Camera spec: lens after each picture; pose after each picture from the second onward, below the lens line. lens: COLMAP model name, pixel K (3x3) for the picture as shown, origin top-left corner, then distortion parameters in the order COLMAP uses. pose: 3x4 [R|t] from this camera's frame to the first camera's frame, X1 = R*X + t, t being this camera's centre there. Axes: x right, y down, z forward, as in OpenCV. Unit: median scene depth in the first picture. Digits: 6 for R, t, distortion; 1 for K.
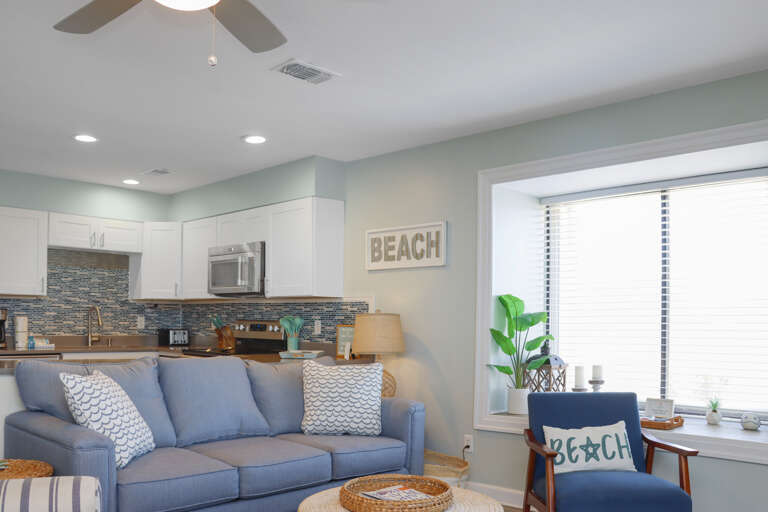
lens RADIAL K [[674.9, 0, 383.5], [0, 674.9, 349.7], [0, 0, 1]] dist [-0.115124, 0.008296]
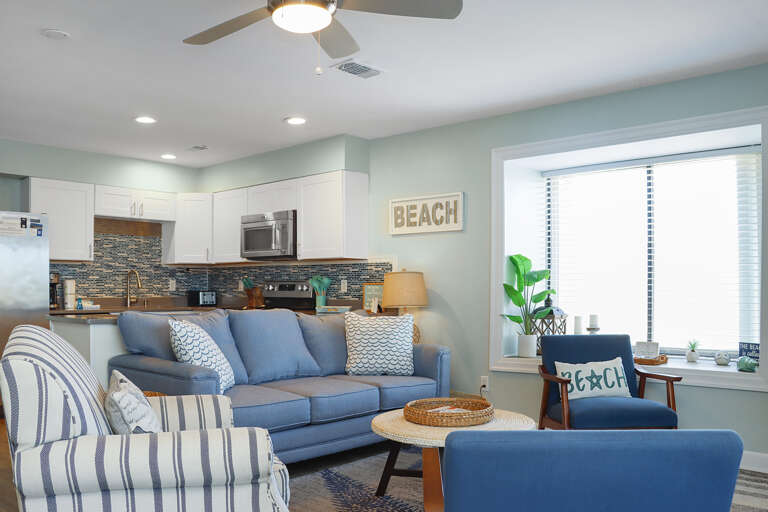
lens RADIAL K [[669.6, 0, 383.2], [0, 669.6, 326.0], [0, 0, 1]] dist [-0.133952, 0.005238]
pose [[0.999383, -0.011999, 0.033005, -0.082408], [0.011502, 0.999818, 0.015207, 0.020184], [-0.033182, -0.014818, 0.999339, -0.139448]]
